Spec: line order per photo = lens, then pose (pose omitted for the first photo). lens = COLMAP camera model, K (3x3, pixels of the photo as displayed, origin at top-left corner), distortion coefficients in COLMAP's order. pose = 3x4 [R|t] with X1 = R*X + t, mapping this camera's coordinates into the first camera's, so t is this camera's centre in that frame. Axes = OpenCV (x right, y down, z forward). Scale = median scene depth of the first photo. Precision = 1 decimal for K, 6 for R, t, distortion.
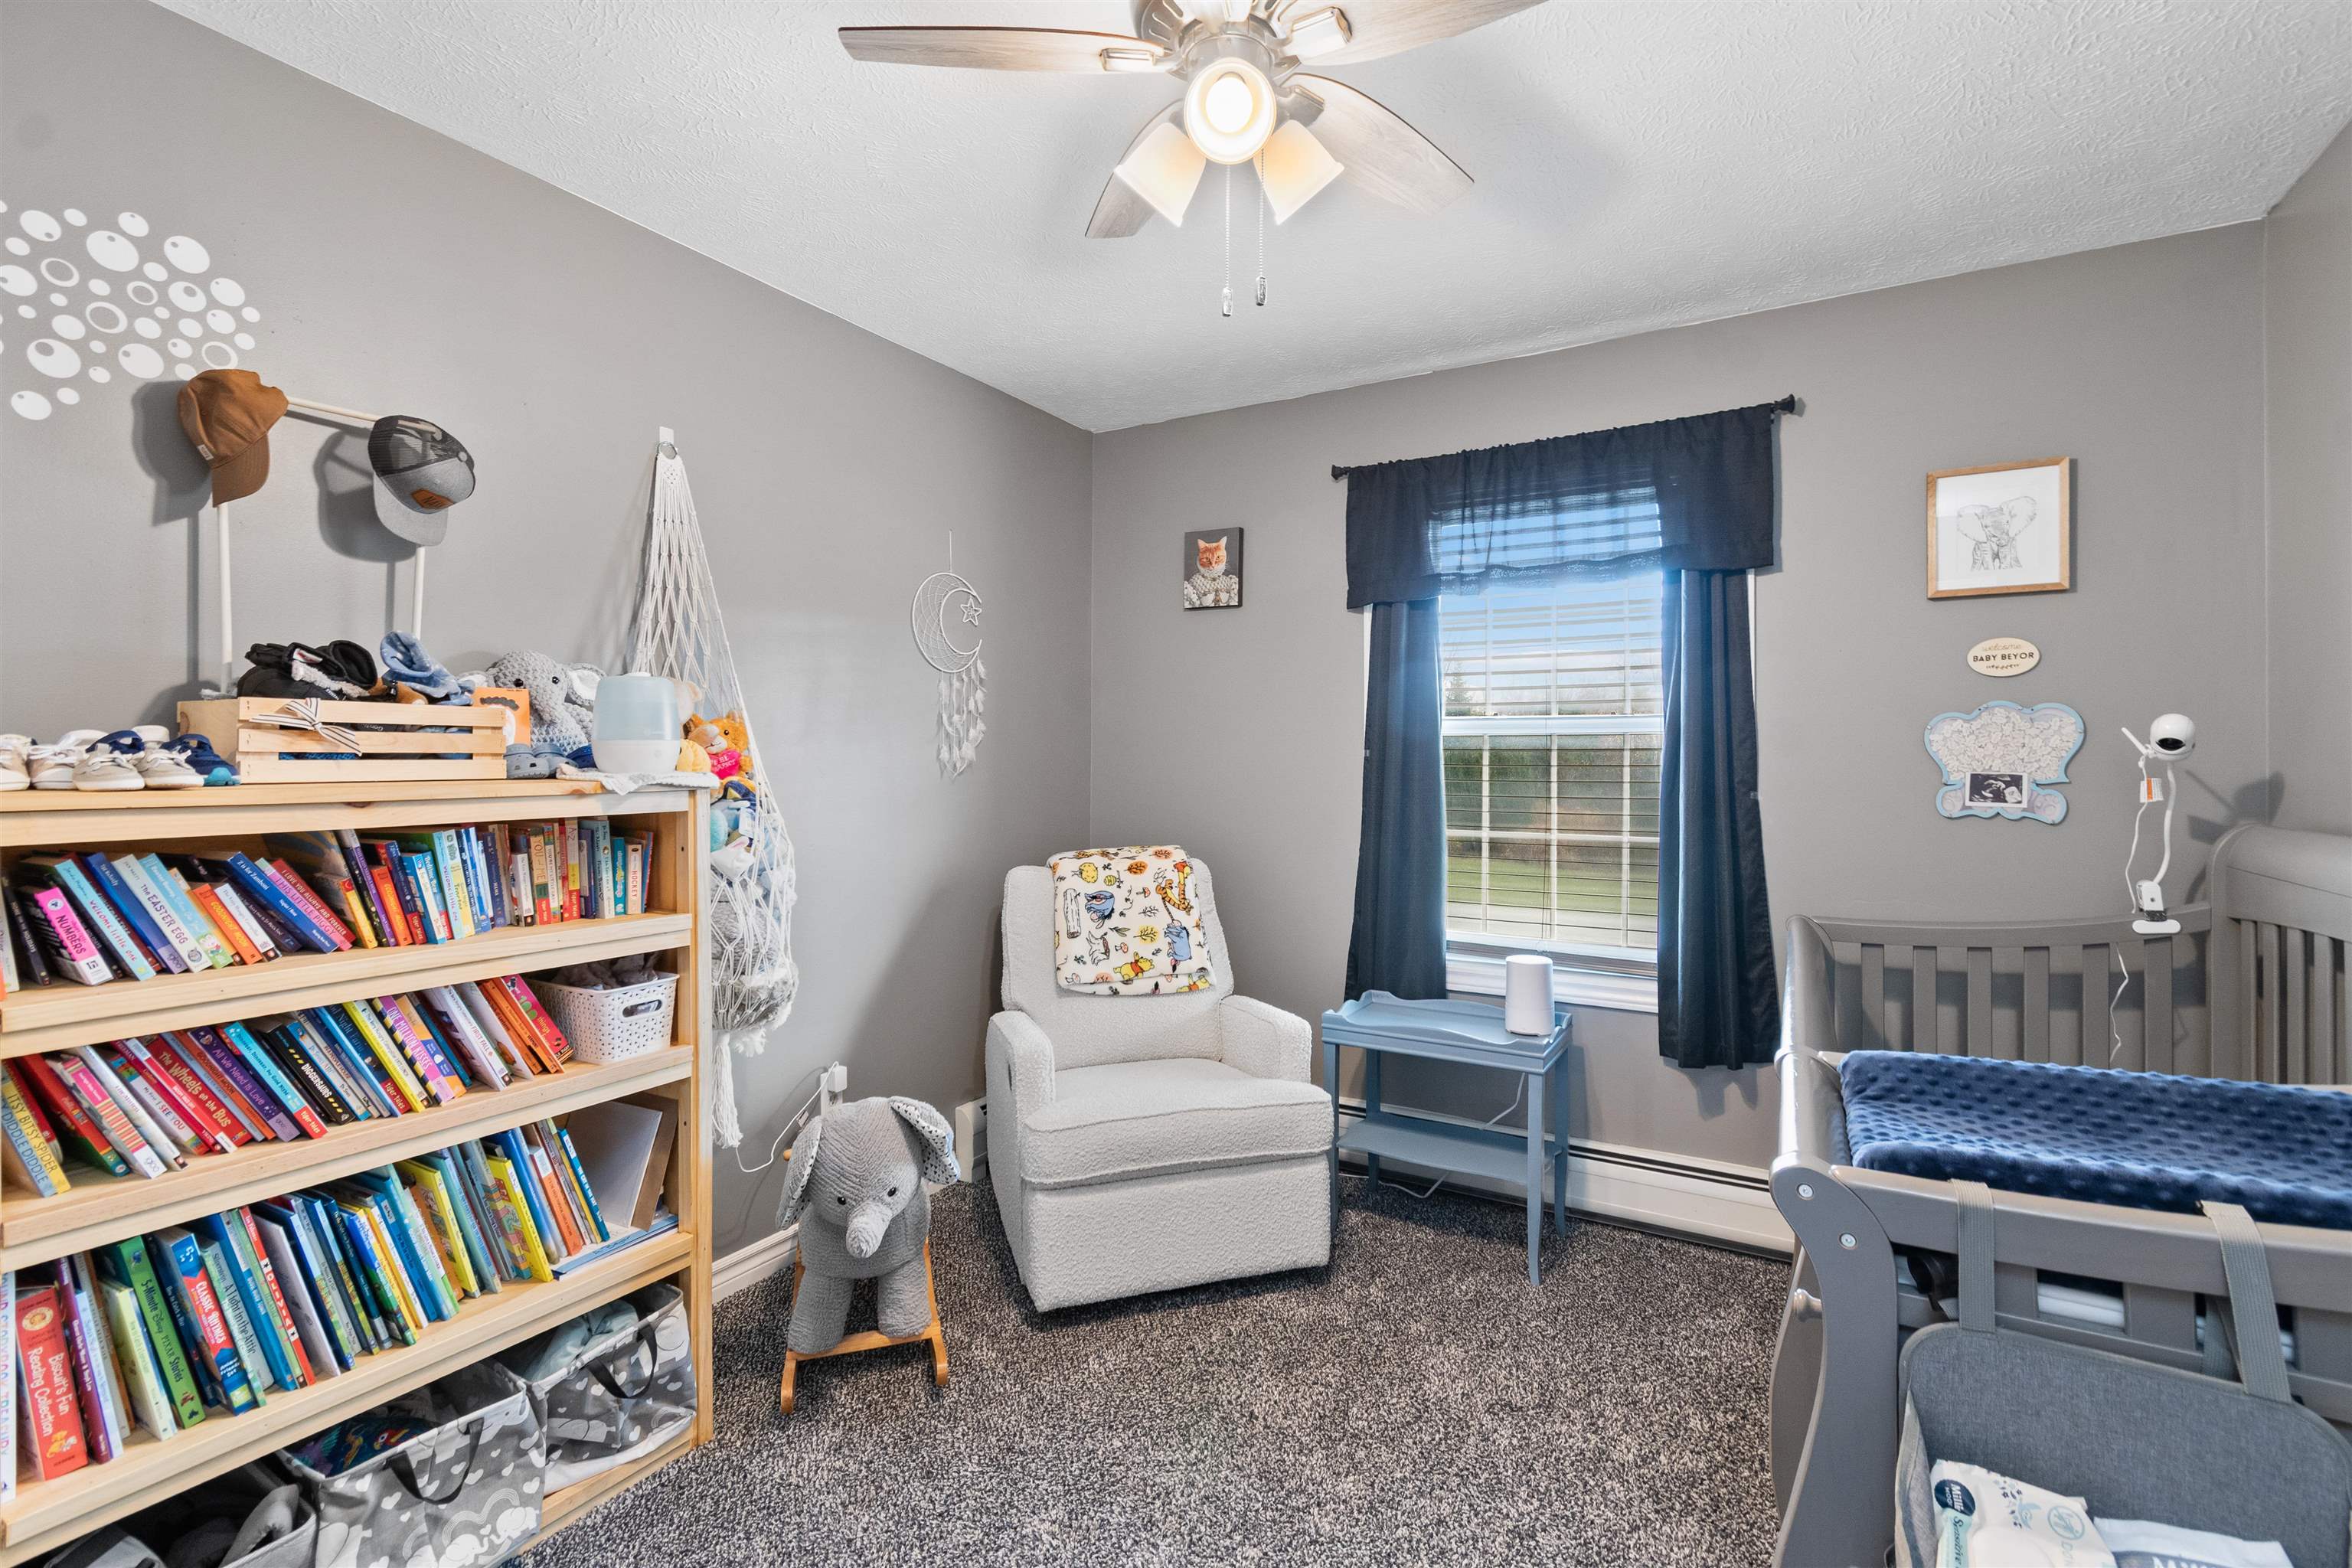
lens RADIAL K [[1040.4, 0, 1187.5], [0, 1040.4, 788.3], [0, 0, 1]] dist [0.006781, -0.000549]
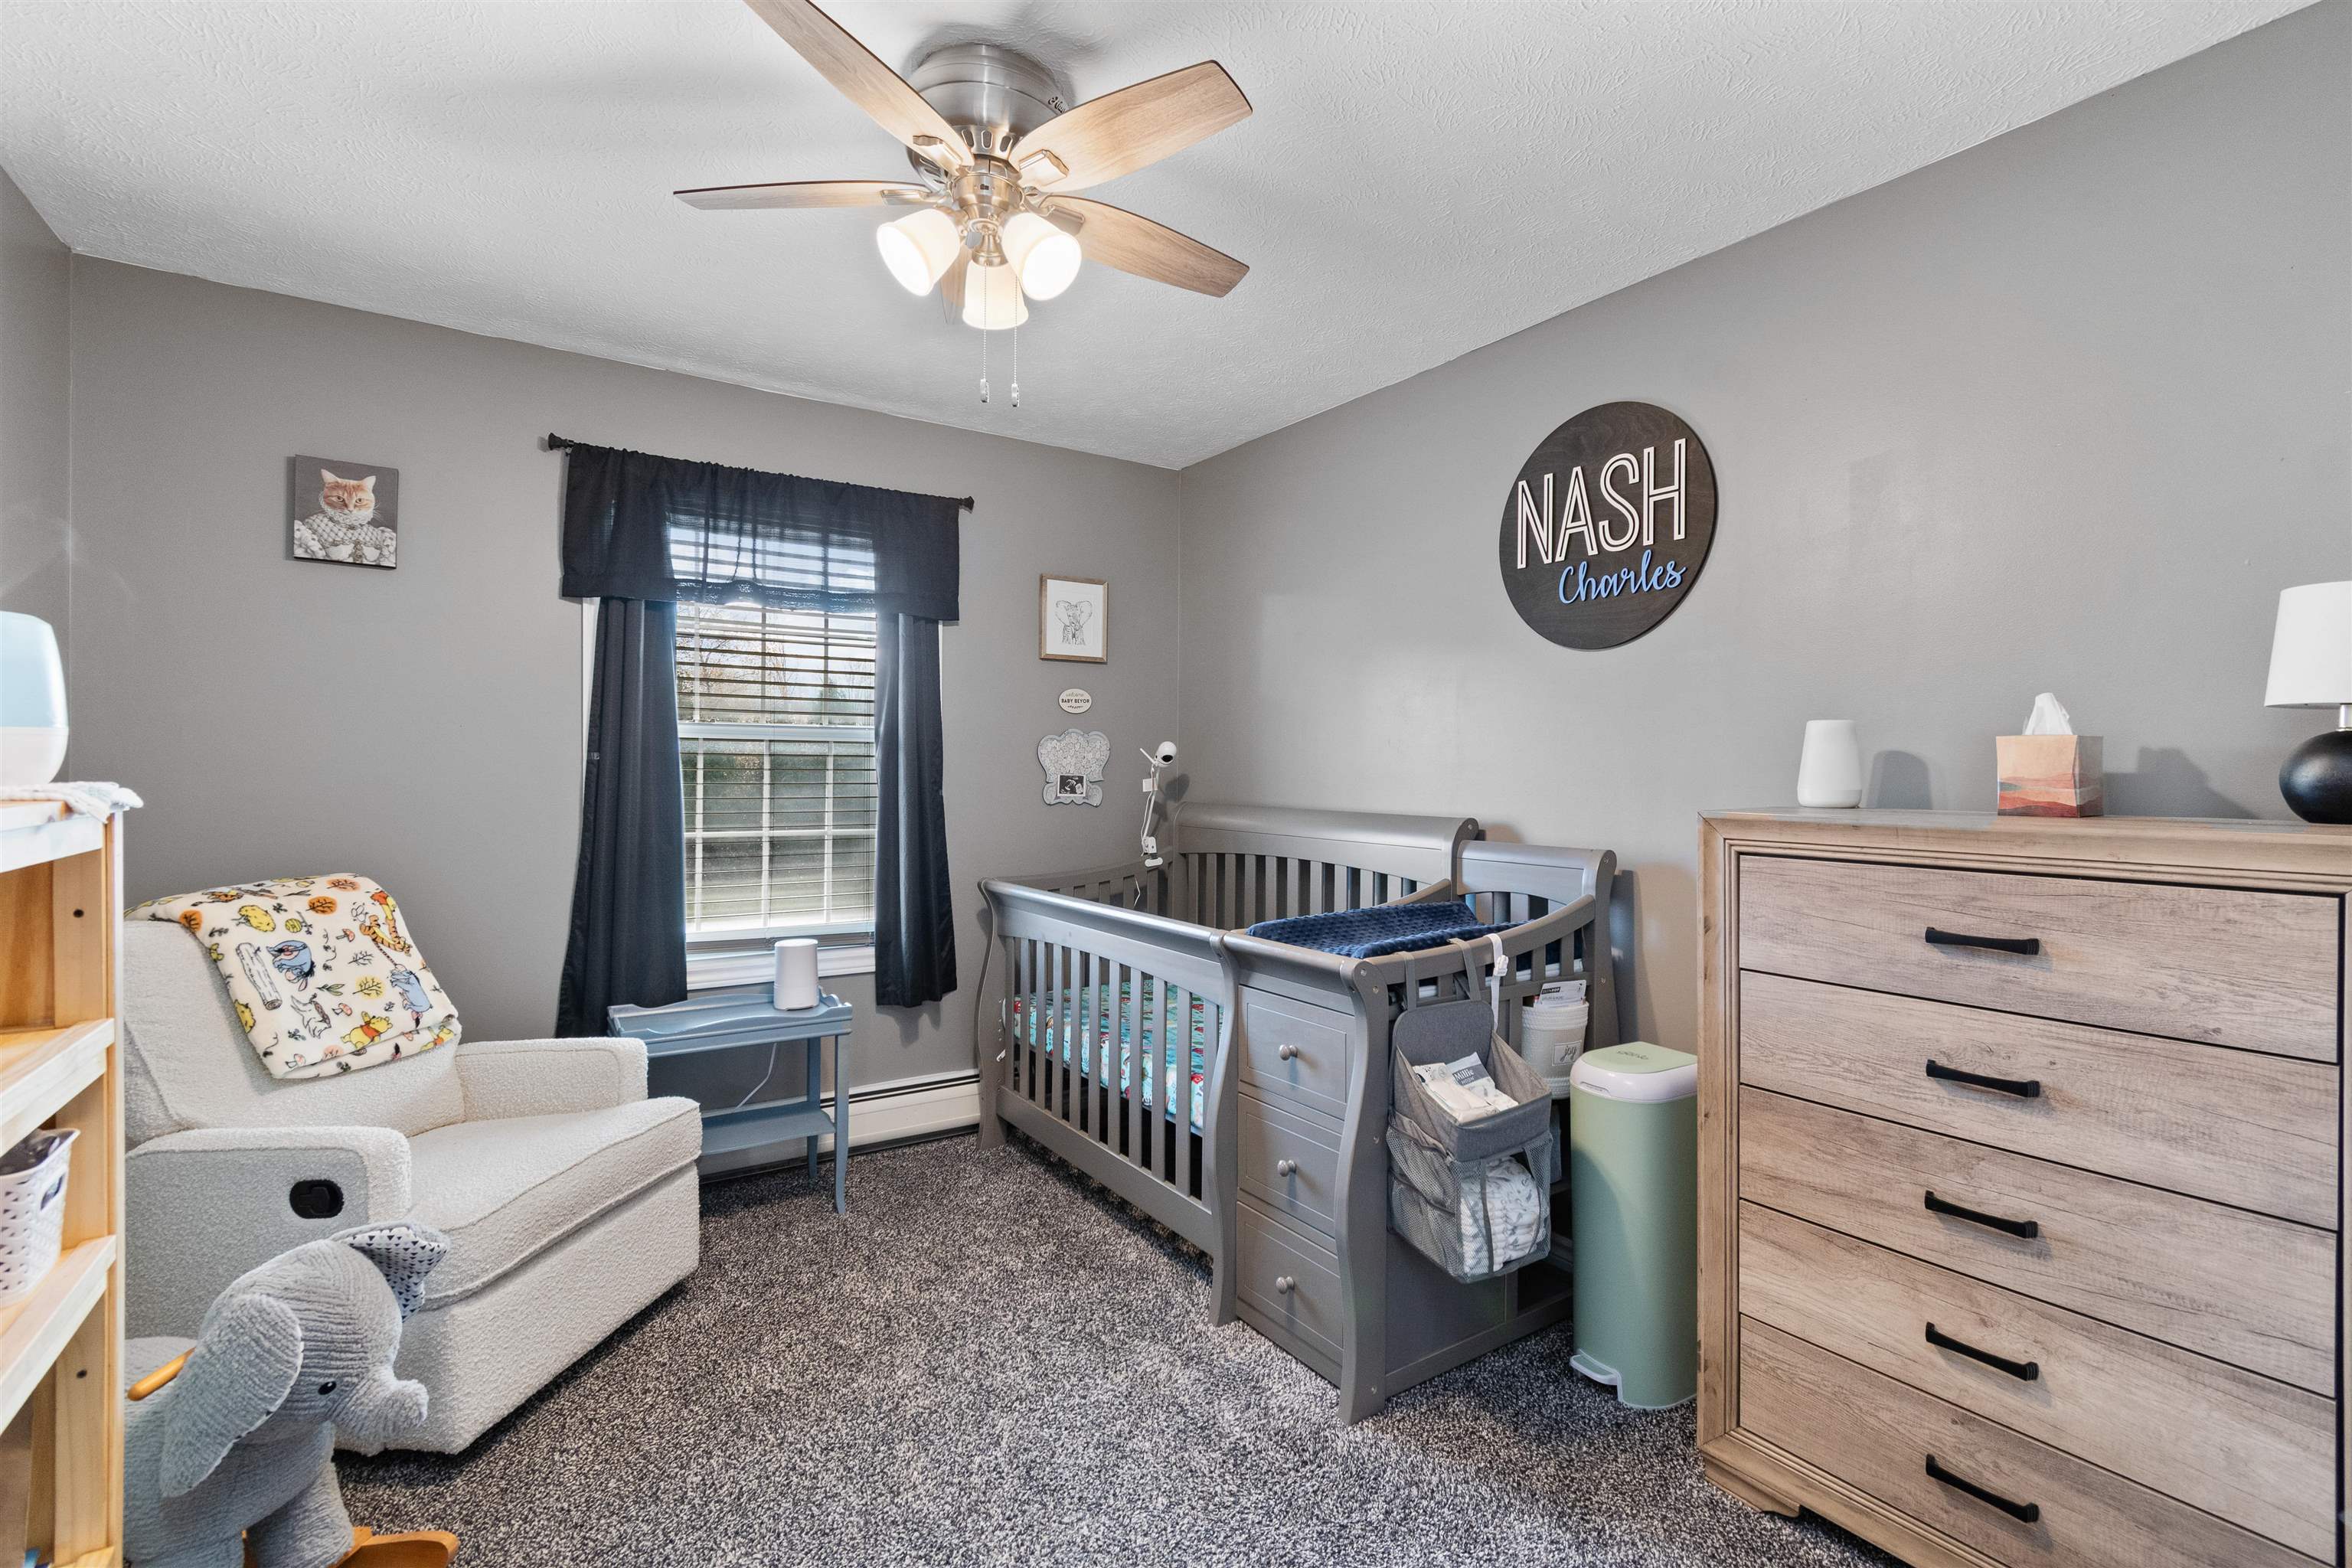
lens RADIAL K [[1079.6, 0, 1176.9], [0, 1079.6, 824.2], [0, 0, 1]] dist [-0.000332, -0.000309]
pose [[0.454518, -0.045906, 0.889554, -0.495386], [0.014367, 0.998919, 0.044209, -0.008290], [-0.890622, -0.007313, 0.454686, 0.104417]]
